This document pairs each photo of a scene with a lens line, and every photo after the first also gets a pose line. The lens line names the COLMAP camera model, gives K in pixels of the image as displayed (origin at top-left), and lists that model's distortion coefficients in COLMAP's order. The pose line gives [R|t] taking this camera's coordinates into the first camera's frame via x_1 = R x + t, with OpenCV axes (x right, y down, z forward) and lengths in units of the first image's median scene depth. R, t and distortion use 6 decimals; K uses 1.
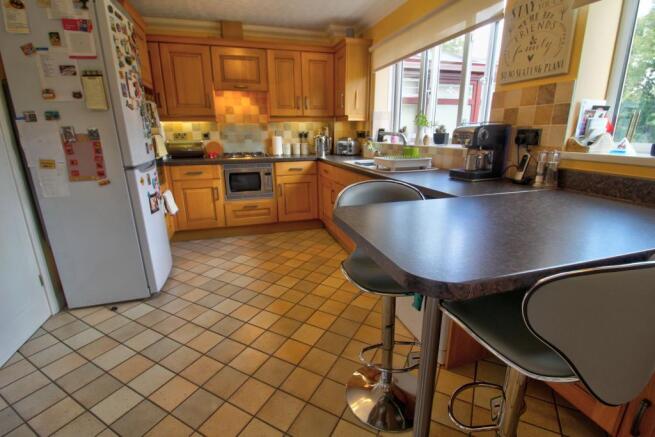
lens RADIAL K [[311.8, 0, 327.2], [0, 311.8, 218.6], [0, 0, 1]] dist [-0.002972, -0.006576]
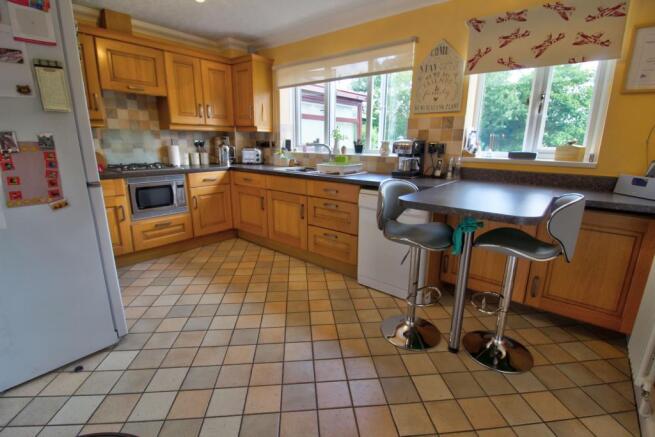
lens RADIAL K [[311.8, 0, 331.6], [0, 311.8, 218.6], [0, 0, 1]] dist [-0.002972, -0.006576]
pose [[0.824615, -0.120372, 0.552739, -0.445229], [0.135134, 0.990726, 0.014152, -0.002579], [-0.549317, 0.063024, 0.833234, -0.000316]]
